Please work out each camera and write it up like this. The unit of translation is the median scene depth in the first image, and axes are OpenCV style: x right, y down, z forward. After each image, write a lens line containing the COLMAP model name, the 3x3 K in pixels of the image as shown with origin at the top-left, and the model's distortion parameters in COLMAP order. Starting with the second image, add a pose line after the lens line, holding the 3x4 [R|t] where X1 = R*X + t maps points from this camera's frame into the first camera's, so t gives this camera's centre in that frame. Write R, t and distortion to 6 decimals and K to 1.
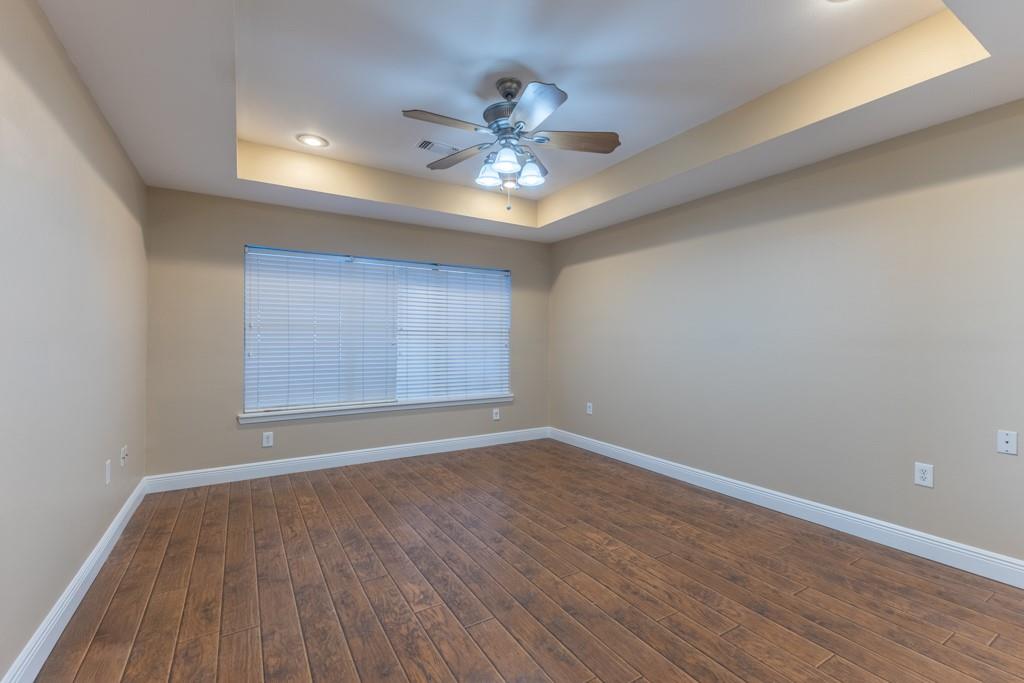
lens RADIAL K [[441.2, 0, 509.1], [0, 441.2, 340.7], [0, 0, 1]] dist [0.013317, -0.004673]
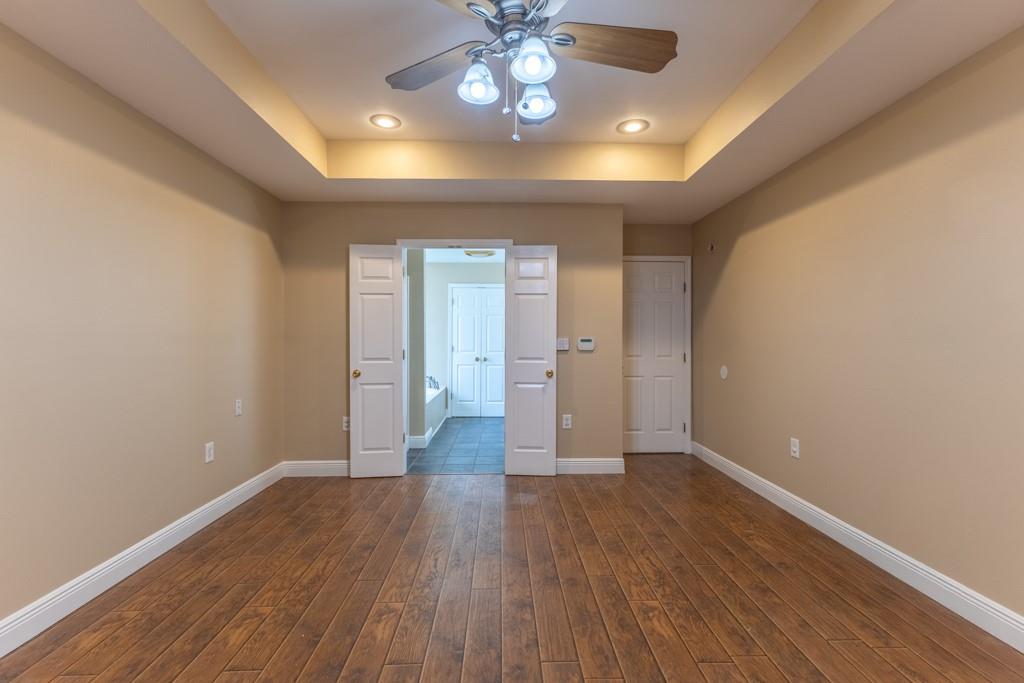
lens RADIAL K [[441.2, 0, 514.3], [0, 441.2, 339.7], [0, 0, 1]] dist [0.013317, -0.004673]
pose [[-0.869468, -0.004664, 0.493968, -0.401699], [-0.003288, 0.999988, 0.003654, -0.001386], [-0.493979, 0.001553, -0.869473, 1.931710]]
